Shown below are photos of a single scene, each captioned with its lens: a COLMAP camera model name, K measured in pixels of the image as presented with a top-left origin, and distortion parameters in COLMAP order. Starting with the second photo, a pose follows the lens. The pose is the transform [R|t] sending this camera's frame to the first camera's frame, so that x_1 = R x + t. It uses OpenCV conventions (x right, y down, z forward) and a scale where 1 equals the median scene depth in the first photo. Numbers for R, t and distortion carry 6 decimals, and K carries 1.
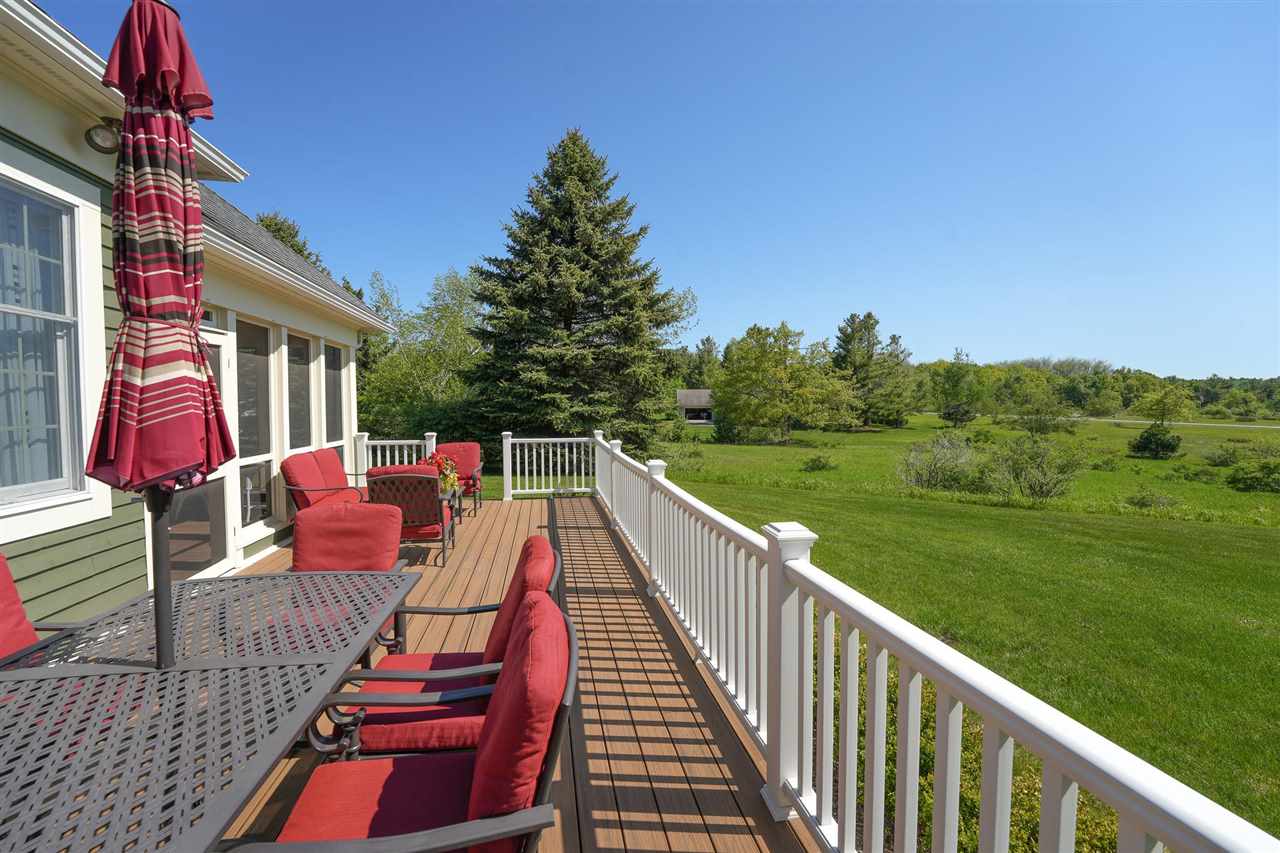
lens RADIAL K [[520.6, 0, 640.2], [0, 520.6, 418.3], [0, 0, 1]] dist [-0.022413, 0.000310]
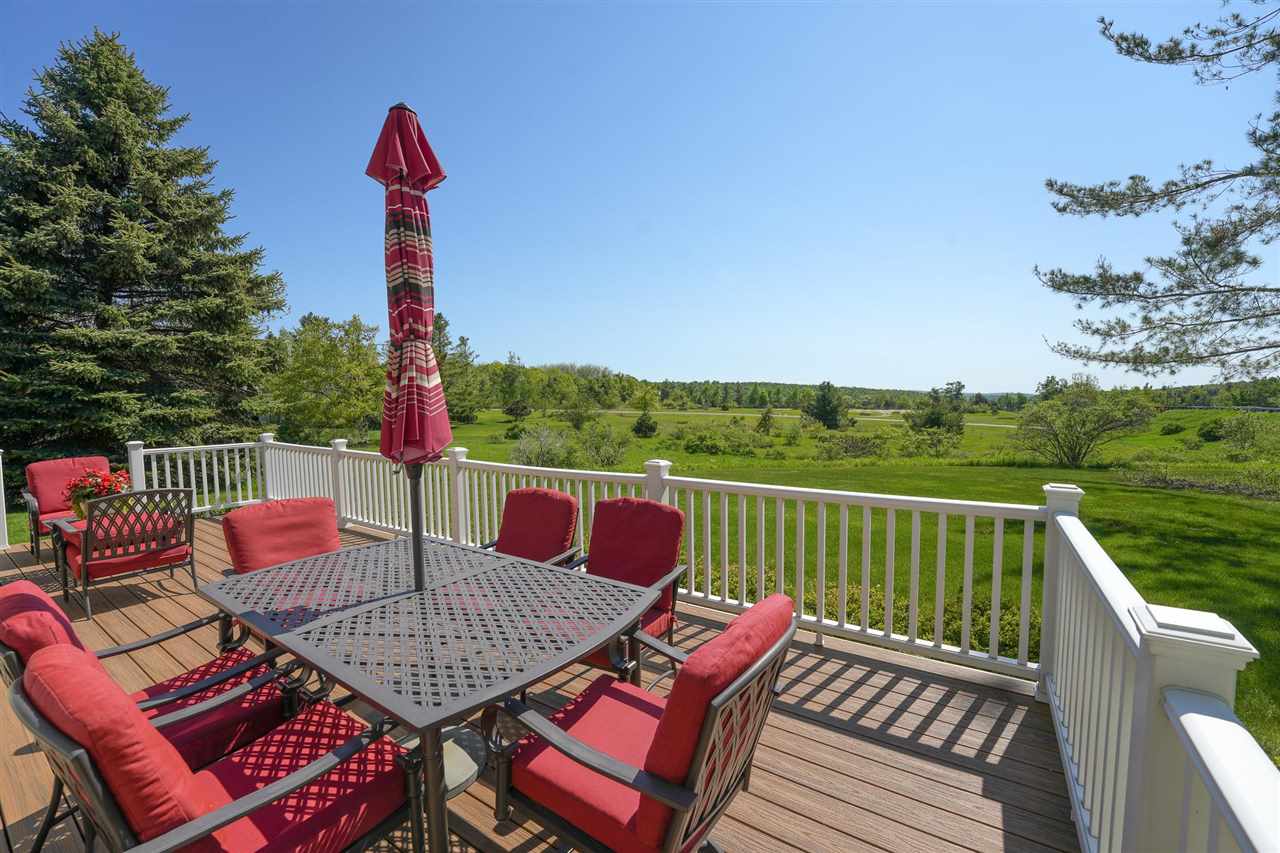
lens RADIAL K [[520.6, 0, 640.2], [0, 520.6, 418.3], [0, 0, 1]] dist [-0.022413, 0.000310]
pose [[0.695911, -0.033655, 0.717339, -0.134377], [0.031011, 0.999378, 0.016803, 0.001295], [-0.717458, 0.010552, 0.696522, -0.037321]]
